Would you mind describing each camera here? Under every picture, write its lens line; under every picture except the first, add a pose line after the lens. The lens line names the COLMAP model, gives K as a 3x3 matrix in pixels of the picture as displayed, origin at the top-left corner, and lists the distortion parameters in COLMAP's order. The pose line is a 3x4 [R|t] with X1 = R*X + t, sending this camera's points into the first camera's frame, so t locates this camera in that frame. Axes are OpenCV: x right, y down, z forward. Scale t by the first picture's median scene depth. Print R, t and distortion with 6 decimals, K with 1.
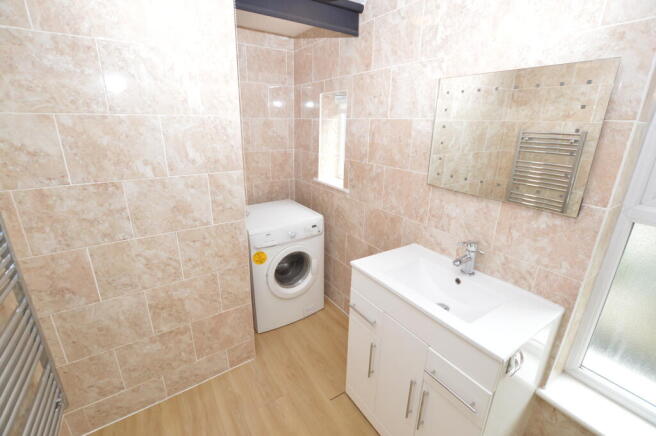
lens RADIAL K [[286.6, 0, 328.0], [0, 286.6, 218.0], [0, 0, 1]] dist [-0.036722, 0.000116]
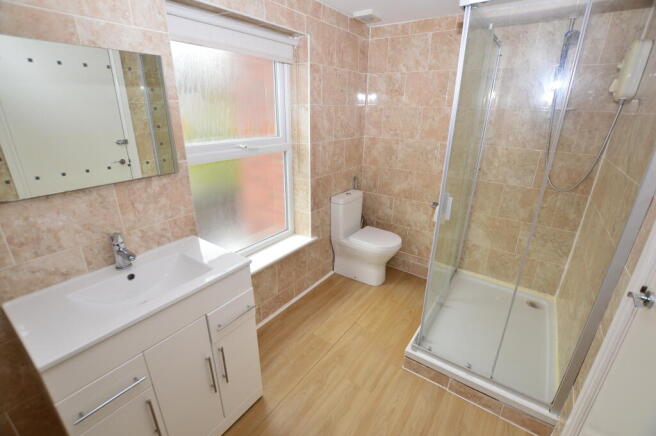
lens RADIAL K [[286.6, 0, 328.0], [0, 286.6, 218.0], [0, 0, 1]] dist [-0.036722, 0.000116]
pose [[-0.381169, -0.337013, 0.860890, -0.549950], [0.274970, 0.847723, 0.453605, -0.192457], [-0.882667, 0.409619, -0.230457, 0.600931]]
